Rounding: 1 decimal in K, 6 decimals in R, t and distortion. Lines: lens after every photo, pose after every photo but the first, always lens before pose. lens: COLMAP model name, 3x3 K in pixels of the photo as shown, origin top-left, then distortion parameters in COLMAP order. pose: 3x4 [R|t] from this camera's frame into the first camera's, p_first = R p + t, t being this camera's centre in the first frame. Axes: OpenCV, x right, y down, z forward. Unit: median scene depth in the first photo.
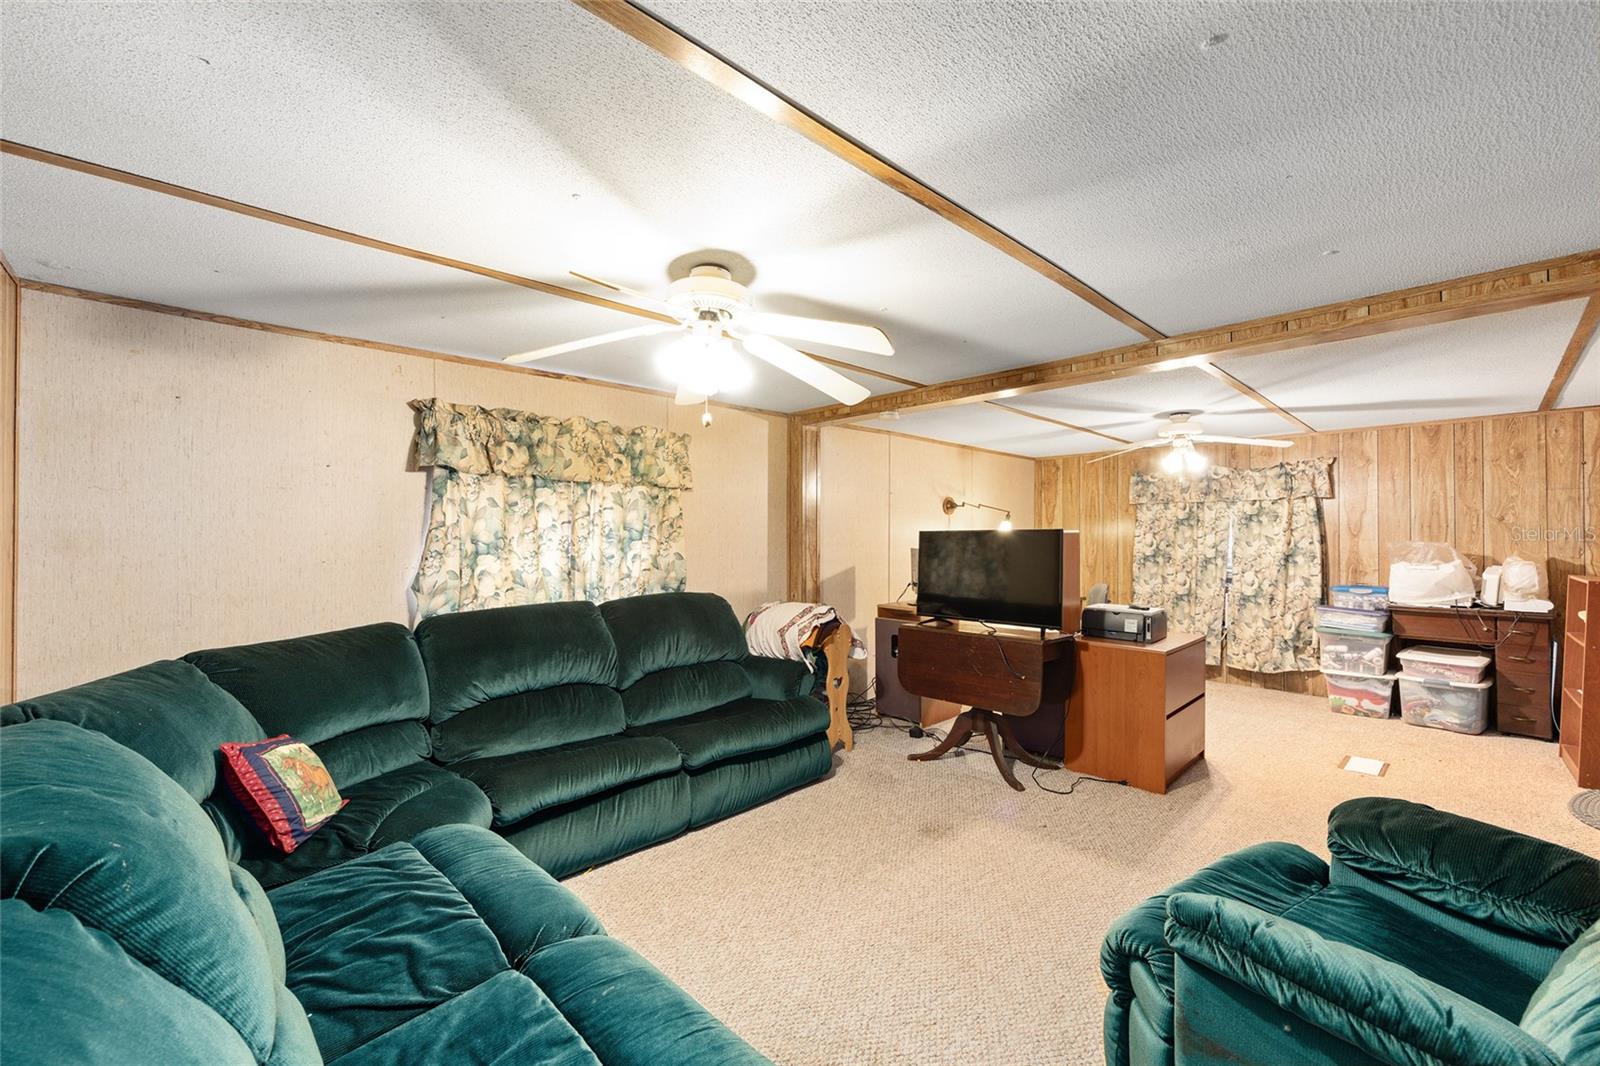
lens RADIAL K [[643.3, 0, 798.5], [0, 643.3, 528.8], [0, 0, 1]] dist [-0.001620, 0.000138]
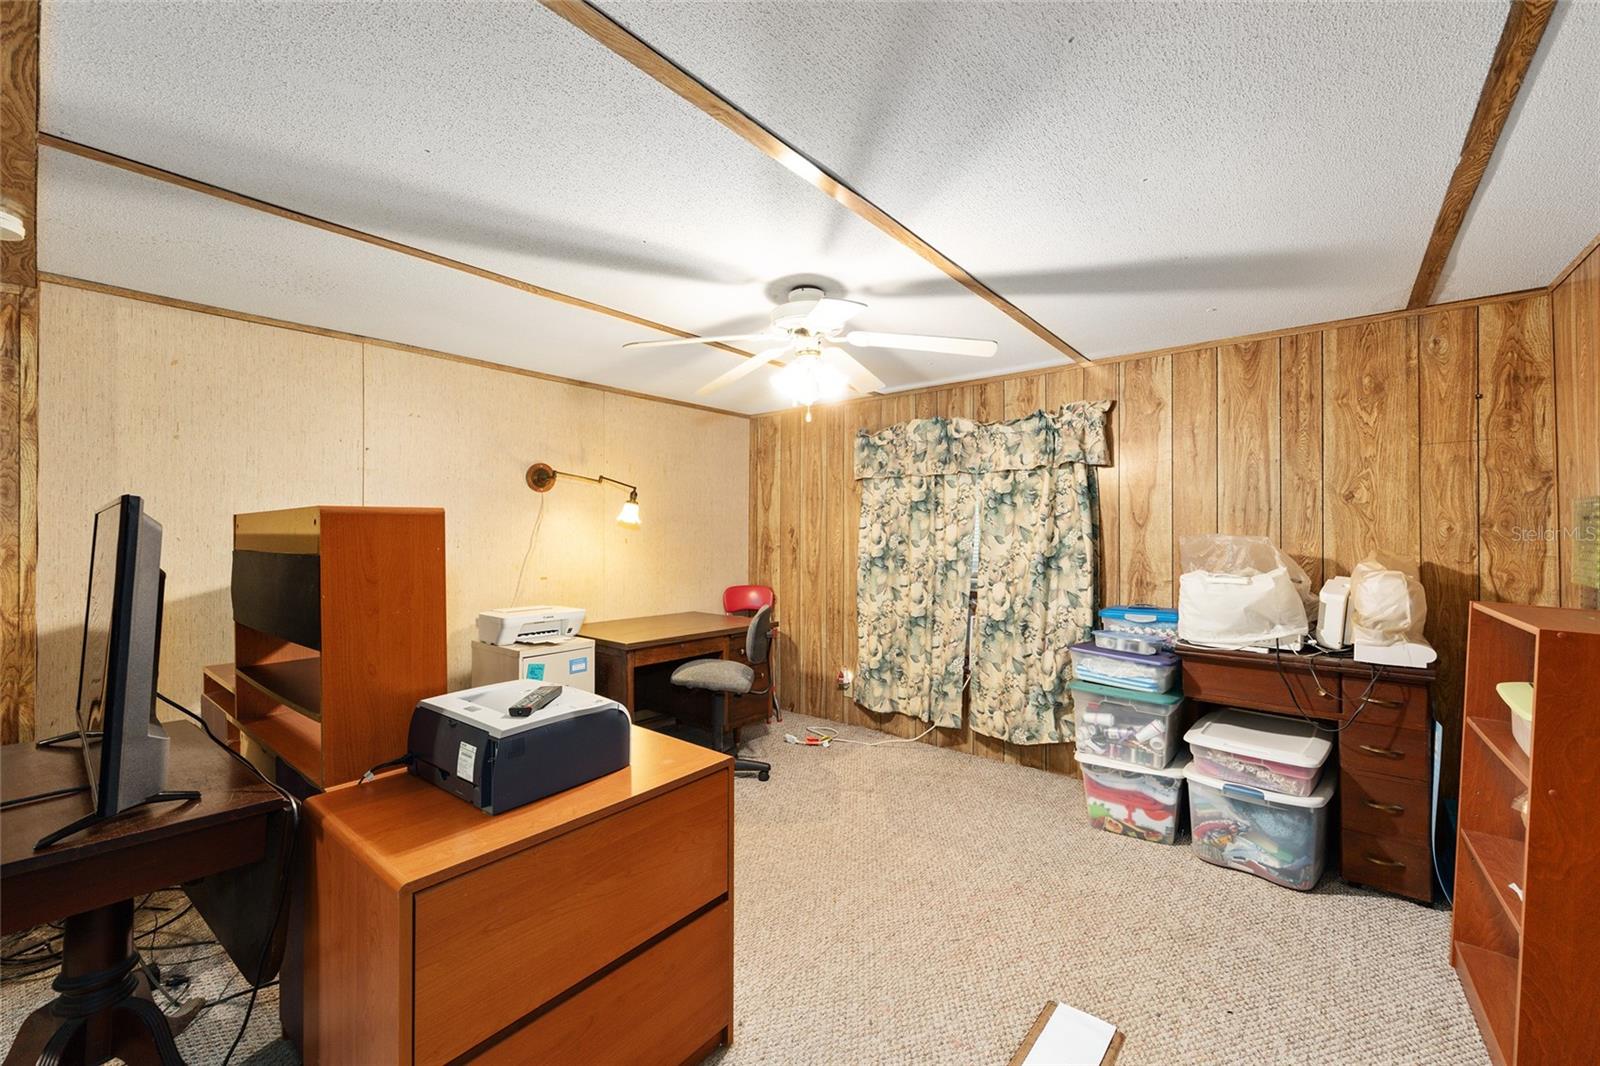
lens RADIAL K [[643.3, 0, 802.5], [0, 643.3, 528.8], [0, 0, 1]] dist [-0.001620, 0.000138]
pose [[0.991867, -0.000486, 0.127281, 0.511149], [-0.000368, 0.999978, 0.006688, 0.010453], [-0.127281, -0.006681, 0.991844, 0.469482]]
